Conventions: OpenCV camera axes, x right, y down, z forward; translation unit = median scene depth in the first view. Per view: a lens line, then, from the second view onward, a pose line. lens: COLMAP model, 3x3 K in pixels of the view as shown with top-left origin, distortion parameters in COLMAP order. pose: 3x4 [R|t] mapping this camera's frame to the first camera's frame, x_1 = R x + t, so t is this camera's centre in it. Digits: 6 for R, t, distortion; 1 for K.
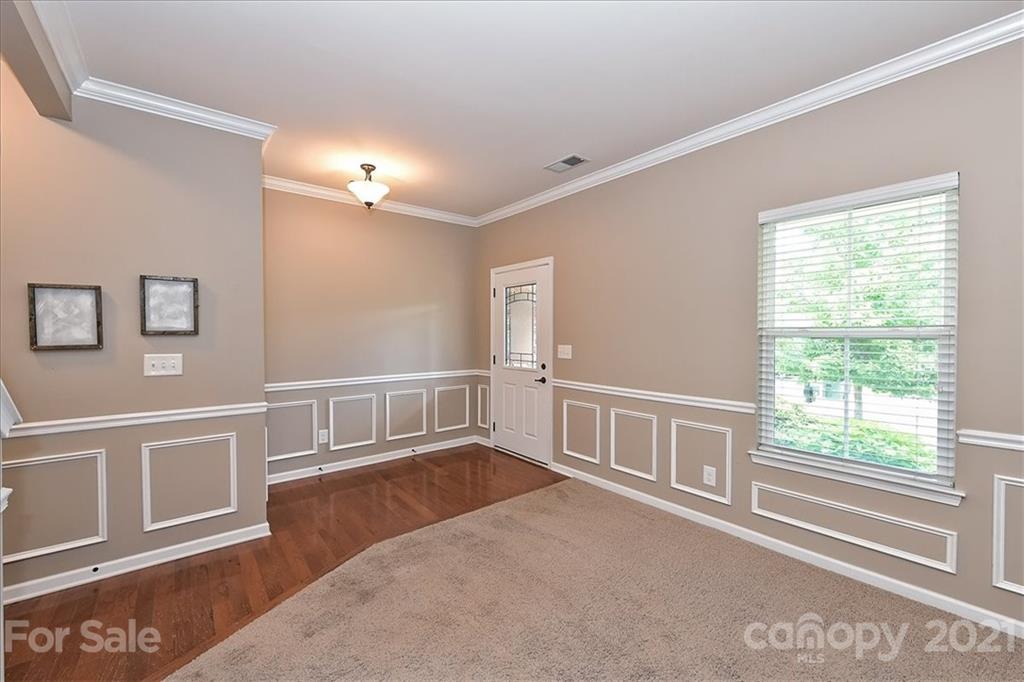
lens RADIAL K [[409.8, 0, 507.9], [0, 409.8, 339.0], [0, 0, 1]] dist [-0.003383, -0.000537]
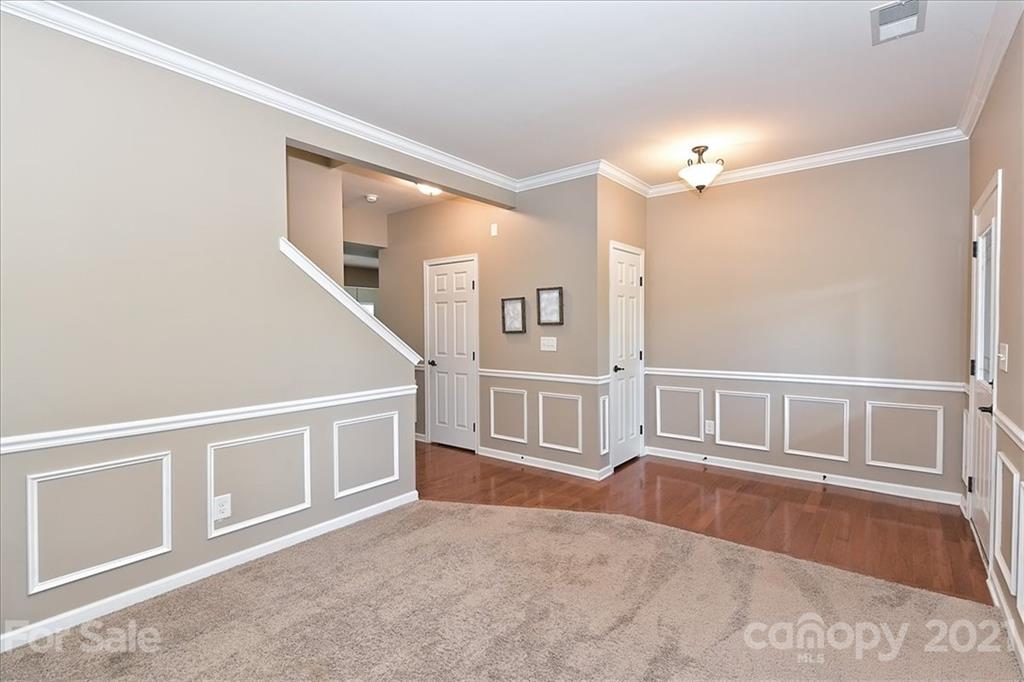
lens RADIAL K [[473.2, 0, 510.1], [0, 473.2, 336.6], [0, 0, 1]] dist [0.003567, -0.002855]
pose [[0.229862, 0.026337, -0.972867, 0.812332], [-0.005898, 0.999653, 0.025668, -0.010633], [0.973205, -0.000162, 0.229937, 0.400745]]
